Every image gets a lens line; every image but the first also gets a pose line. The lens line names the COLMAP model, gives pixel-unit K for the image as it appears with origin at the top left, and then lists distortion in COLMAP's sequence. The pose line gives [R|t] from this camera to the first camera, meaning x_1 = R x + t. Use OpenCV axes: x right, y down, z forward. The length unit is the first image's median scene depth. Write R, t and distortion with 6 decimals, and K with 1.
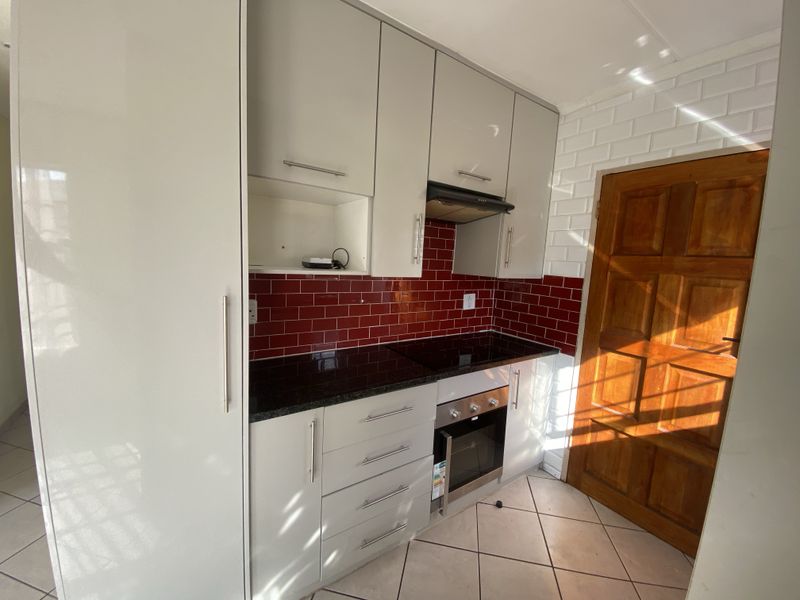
lens RADIAL K [[324.1, 0, 399.5], [0, 324.1, 300.4], [0, 0, 1]] dist [0.060489, -0.037116]
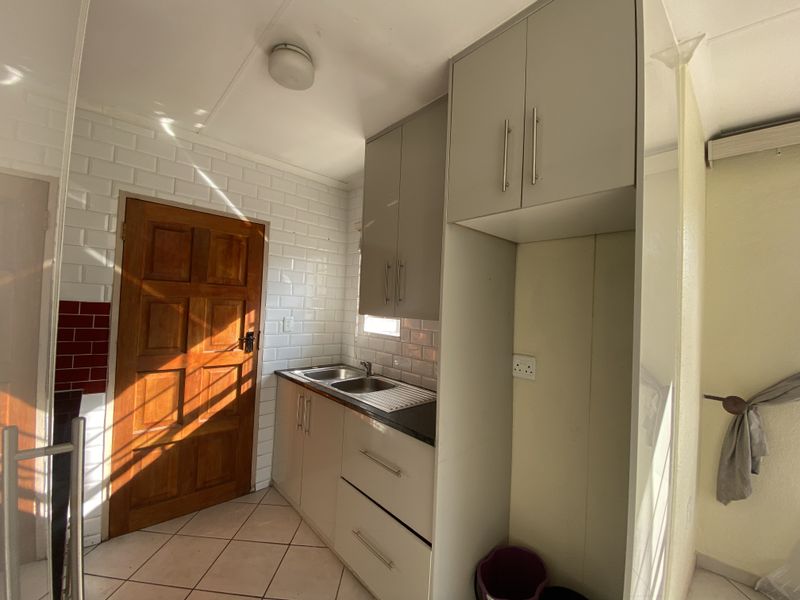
lens RADIAL K [[324.1, 0, 399.5], [0, 324.1, 300.4], [0, 0, 1]] dist [0.060489, -0.037116]
pose [[-0.137684, -0.040725, 0.989639, -0.497031], [0.068959, 0.996336, 0.050594, -0.071449], [-0.988073, 0.075211, -0.134372, 0.377350]]
